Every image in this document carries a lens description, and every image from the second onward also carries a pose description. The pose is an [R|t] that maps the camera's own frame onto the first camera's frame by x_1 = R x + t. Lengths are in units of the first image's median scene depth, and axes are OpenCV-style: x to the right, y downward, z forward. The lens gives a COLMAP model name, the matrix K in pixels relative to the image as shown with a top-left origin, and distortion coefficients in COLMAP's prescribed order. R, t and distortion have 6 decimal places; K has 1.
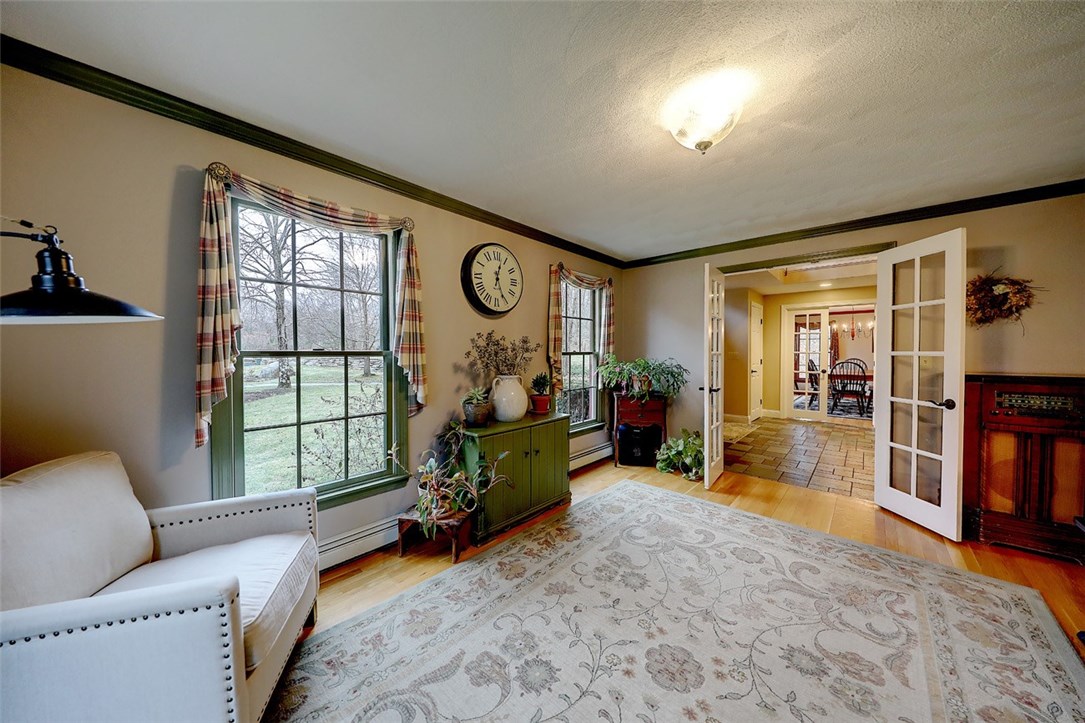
lens RADIAL K [[361.7, 0, 545.0], [0, 361.7, 352.6], [0, 0, 1]] dist [0.001161, -0.000710]
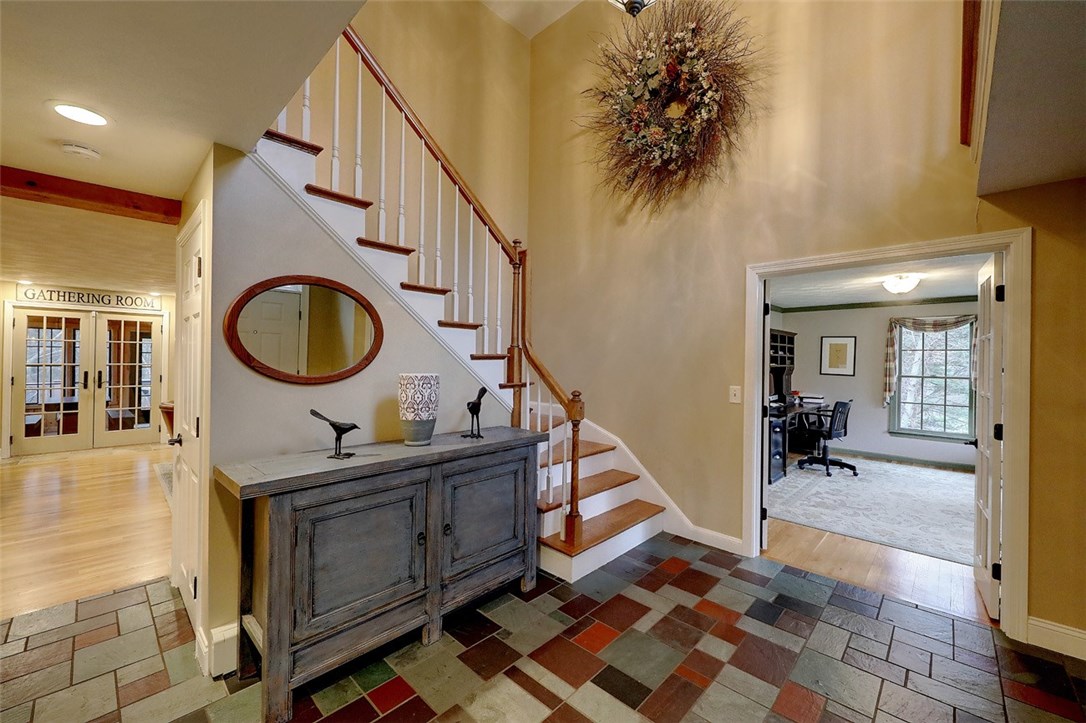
lens RADIAL K [[426.8, 0, 548.6], [0, 426.8, 362.1], [0, 0, 1]] dist [0.003510, -0.003319]
pose [[-0.999639, -0.018587, 0.019405, 1.719800], [-0.018342, 0.999750, 0.012757, -0.067721], [-0.019637, 0.012396, -0.999730, 2.465345]]
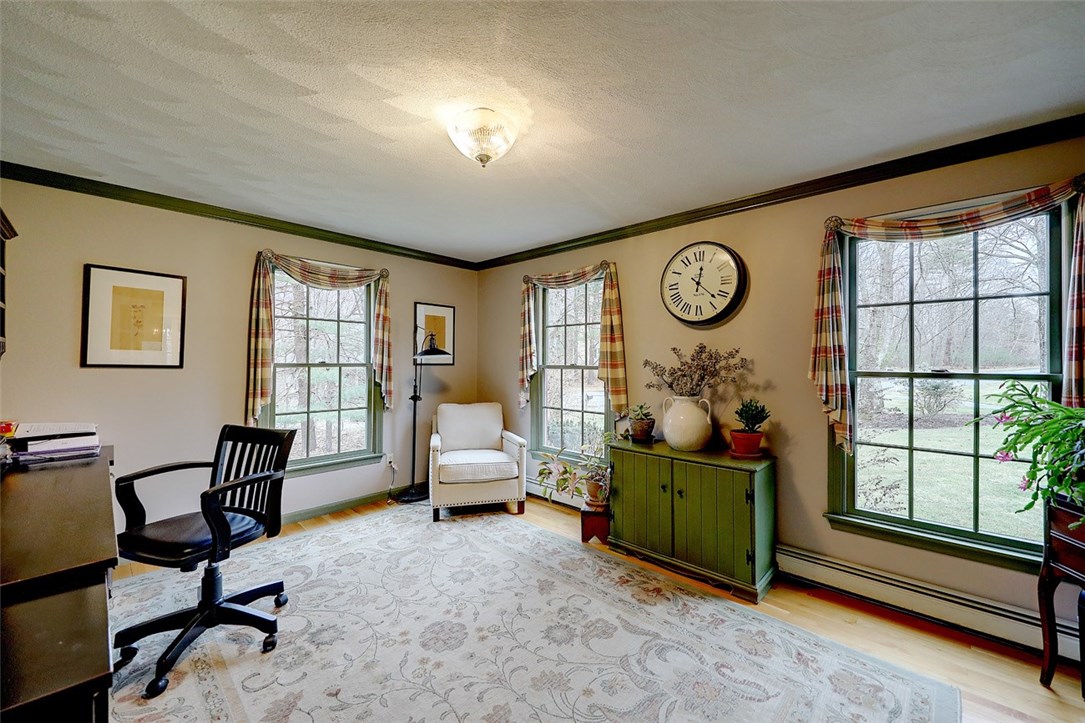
lens RADIAL K [[426.4, 0, 560.1], [0, 426.4, 355.2], [0, 0, 1]] dist [0.003510, -0.003319]
pose [[-0.001090, -0.015302, -0.999882, 1.022063], [-0.015597, 0.999762, -0.015283, -0.015113], [0.999878, 0.015579, -0.001328, 0.795823]]
